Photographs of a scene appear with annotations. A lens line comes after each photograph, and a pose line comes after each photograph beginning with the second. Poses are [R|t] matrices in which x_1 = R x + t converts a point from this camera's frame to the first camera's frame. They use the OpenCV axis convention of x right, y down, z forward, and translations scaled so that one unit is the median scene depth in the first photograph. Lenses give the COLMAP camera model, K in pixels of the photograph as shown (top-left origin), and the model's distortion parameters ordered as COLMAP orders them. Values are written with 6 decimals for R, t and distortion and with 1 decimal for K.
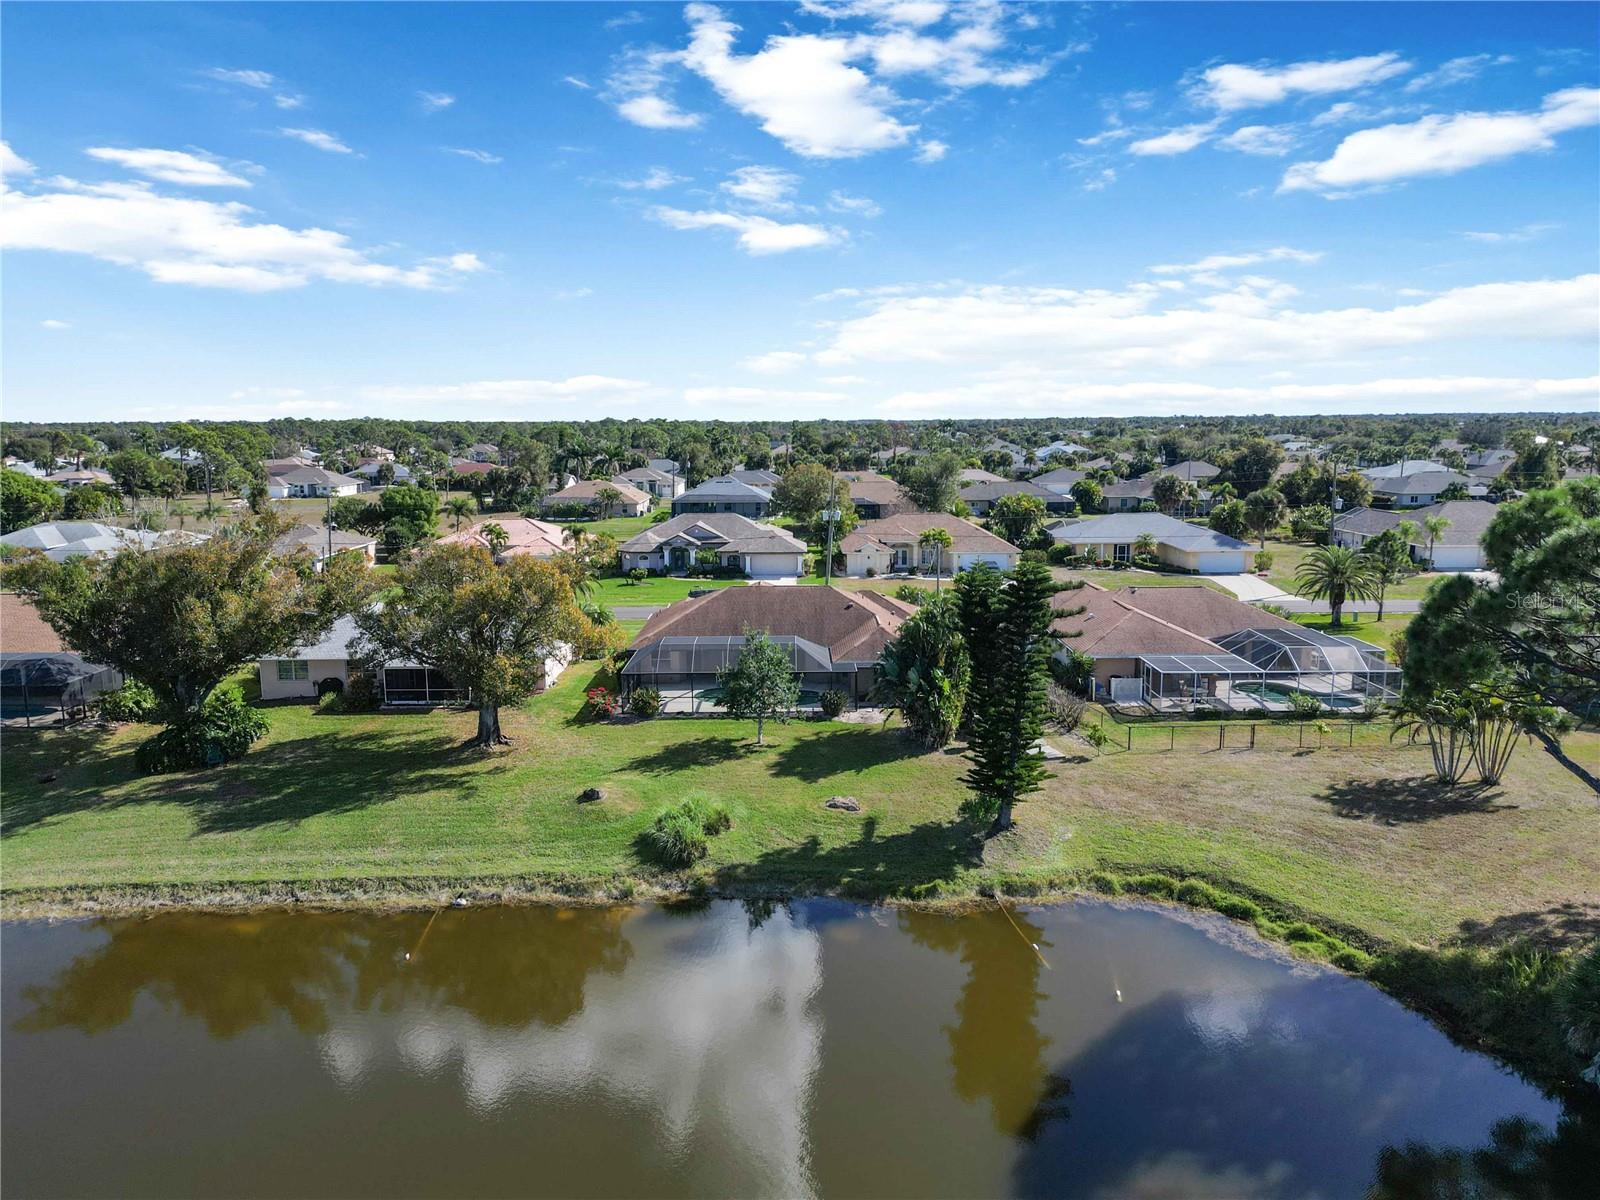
lens RADIAL K [[1132.8, 0, 800.0], [0, 1132.8, 600.0], [0, 0, 1]] dist [0.043766, -0.047268]
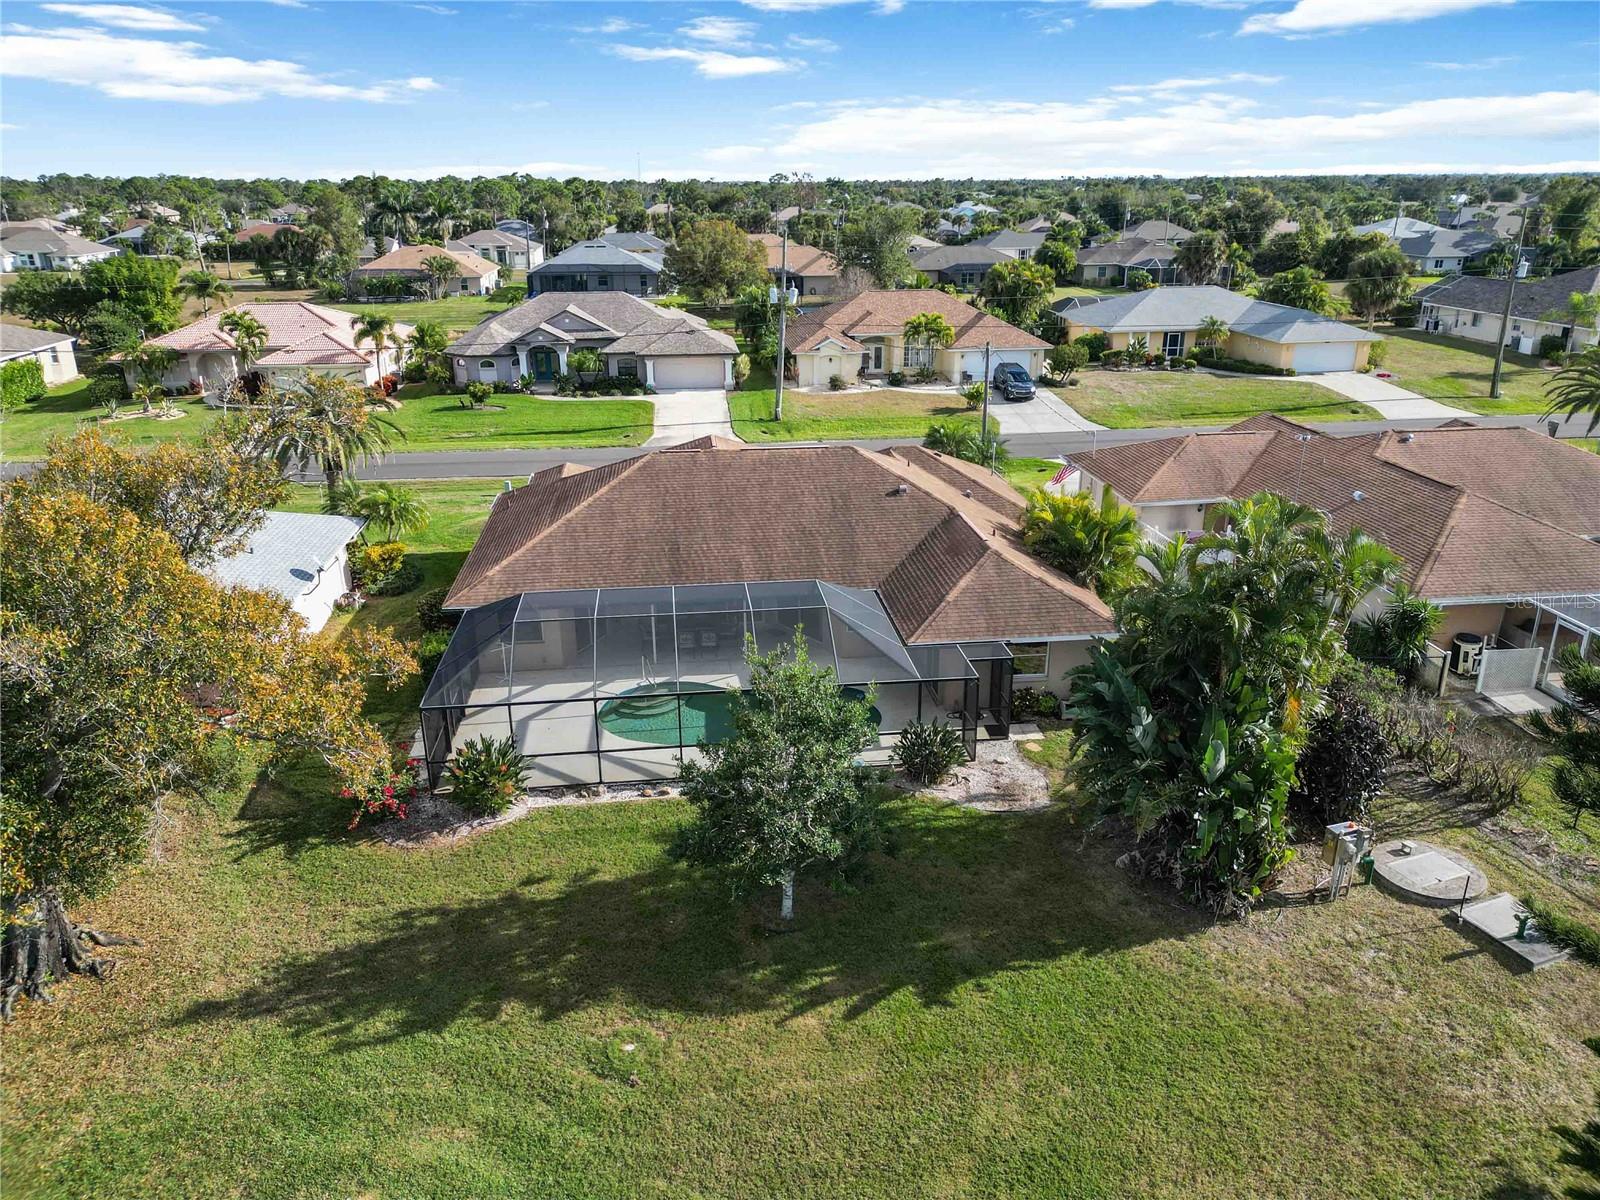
lens RADIAL K [[1132.8, 0, 800.0], [0, 1132.8, 600.0], [0, 0, 1]] dist [0.043766, -0.047268]
pose [[0.993679, -0.037655, 0.105758, -0.069125], [0.016628, 0.981044, 0.193070, -0.056650], [-0.111024, -0.190091, 0.975469, 0.648948]]
